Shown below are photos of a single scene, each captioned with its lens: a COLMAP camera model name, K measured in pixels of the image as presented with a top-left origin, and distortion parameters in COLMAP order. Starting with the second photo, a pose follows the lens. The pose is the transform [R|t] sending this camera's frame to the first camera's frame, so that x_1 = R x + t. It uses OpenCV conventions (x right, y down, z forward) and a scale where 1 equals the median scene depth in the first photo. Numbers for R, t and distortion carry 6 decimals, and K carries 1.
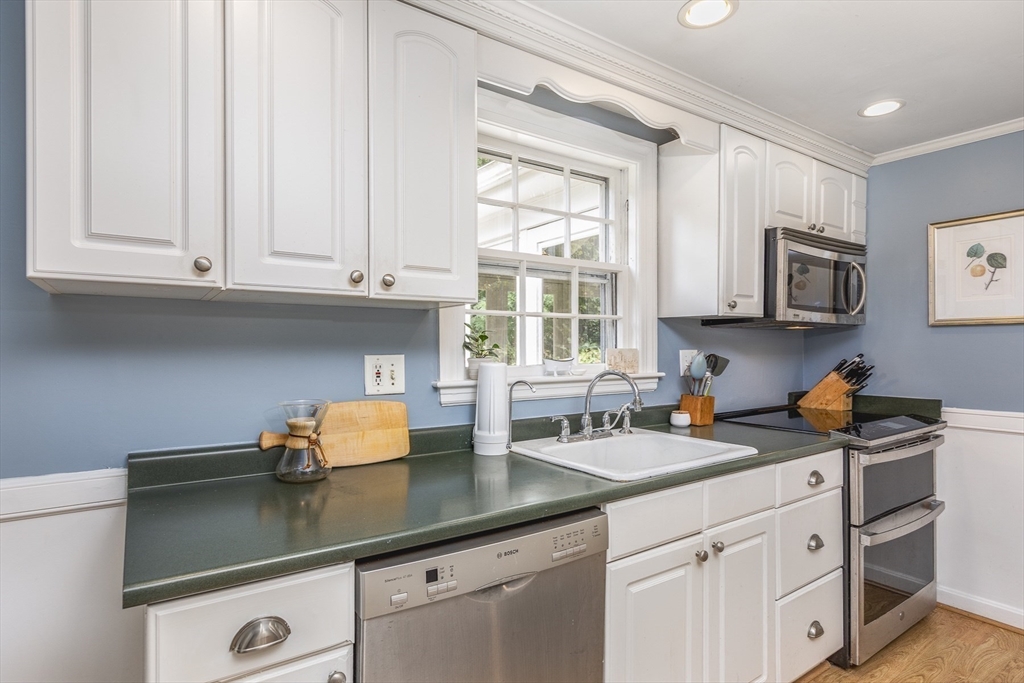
lens RADIAL K [[534.0, 0, 512.0], [0, 534.0, 341.5], [0, 0, 1]] dist [-0.002916, -0.000308]
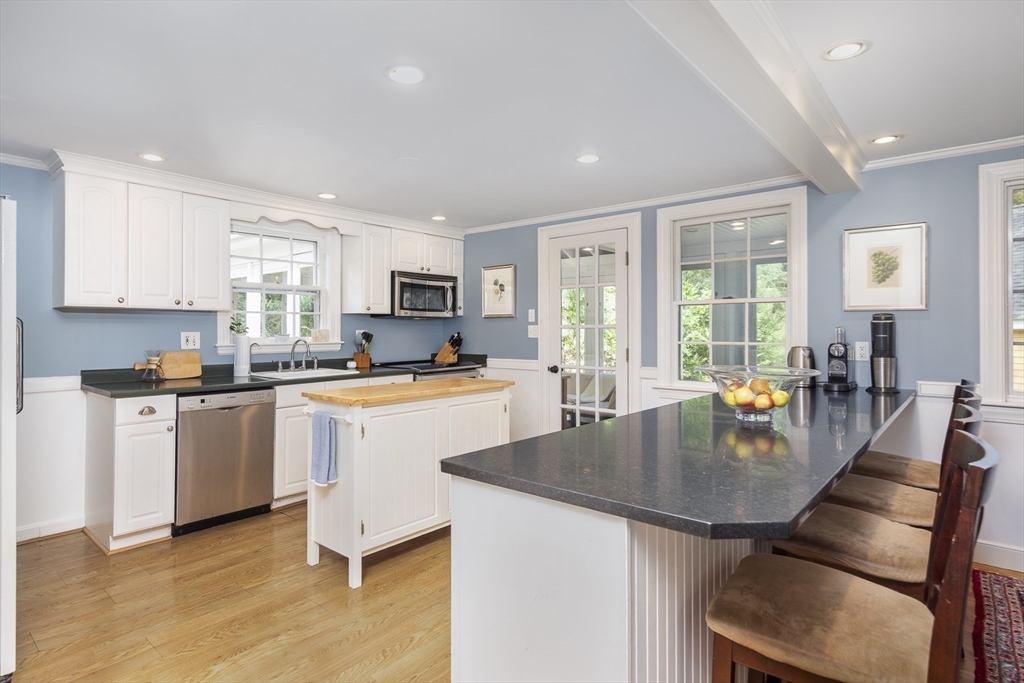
lens RADIAL K [[534.4, 0, 454.9], [0, 534.4, 321.1], [0, 0, 1]] dist [-0.027474, -0.000149]
pose [[0.979944, 0.000929, 0.199273, 0.321887], [0.000707, 0.999967, -0.008139, -0.001059], [-0.199274, 0.008117, 0.979910, -1.115590]]
